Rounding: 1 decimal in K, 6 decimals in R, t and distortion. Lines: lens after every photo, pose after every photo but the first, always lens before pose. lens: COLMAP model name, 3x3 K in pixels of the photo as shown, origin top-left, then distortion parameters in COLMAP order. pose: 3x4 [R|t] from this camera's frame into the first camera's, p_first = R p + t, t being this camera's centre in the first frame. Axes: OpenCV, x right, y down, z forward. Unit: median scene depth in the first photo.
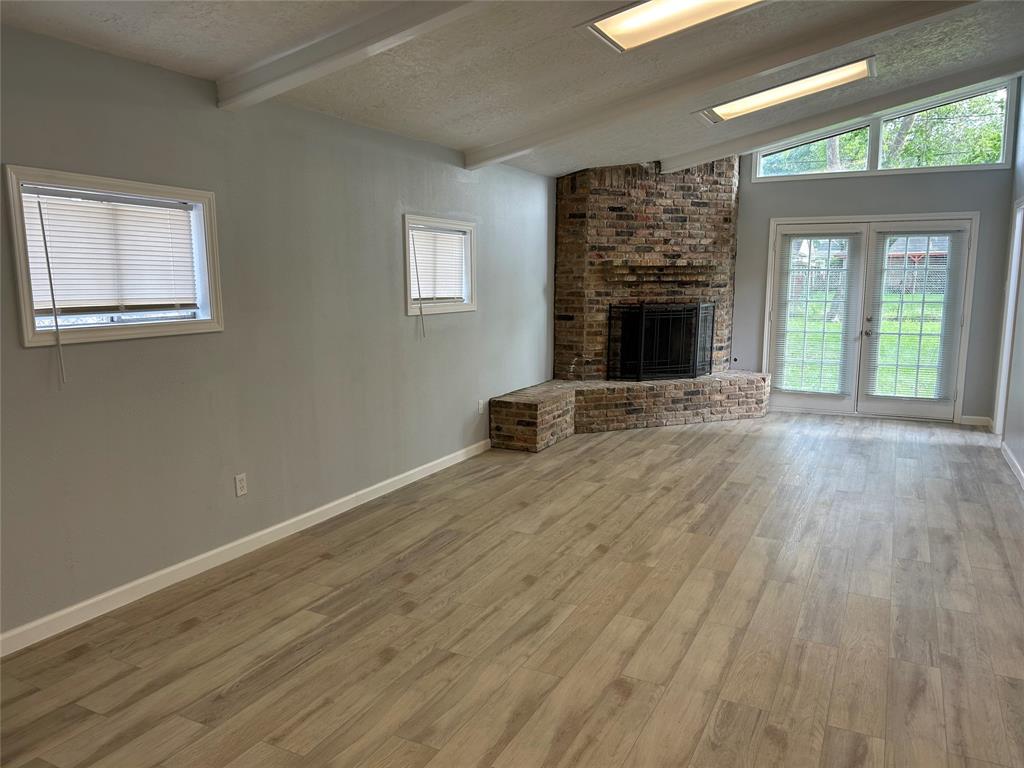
lens RADIAL K [[768.4, 0, 507.0], [0, 768.4, 384.9], [0, 0, 1]] dist [0.078838, -0.093775]
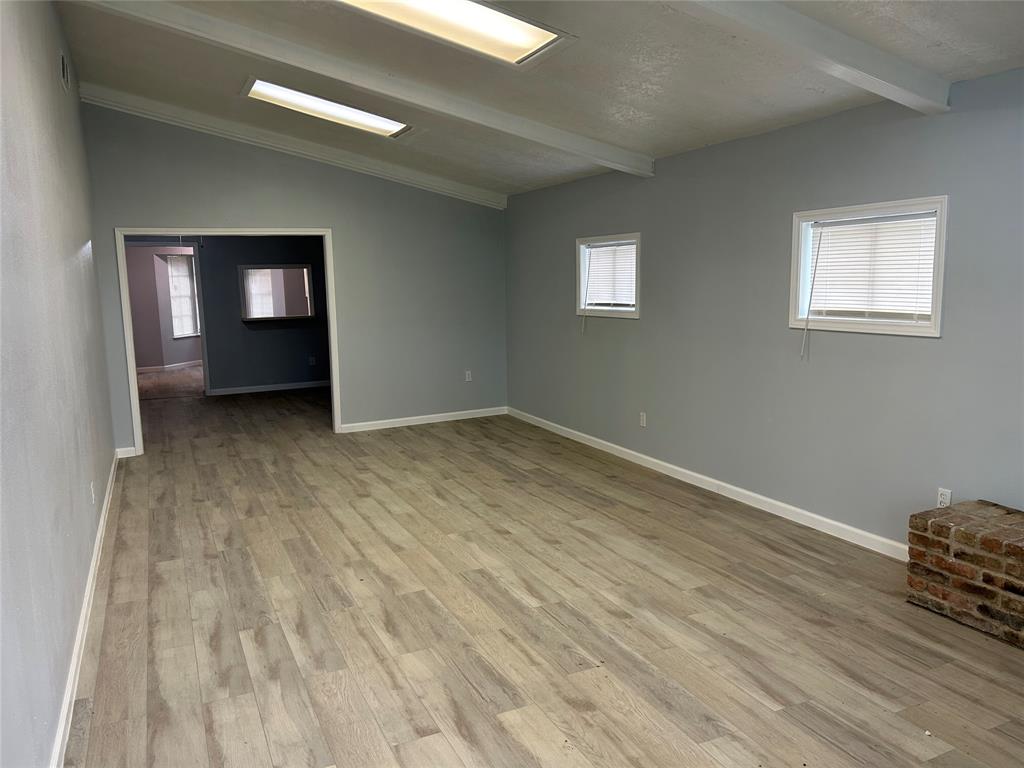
lens RADIAL K [[764.6, 0, 551.3], [0, 764.6, 381.3], [0, 0, 1]] dist [0.077019, -0.092588]
pose [[-0.584834, 0.118038, -0.802519, 0.959364], [-0.099222, 0.971516, 0.215202, -0.252079], [0.805062, 0.205485, -0.556463, 1.636443]]
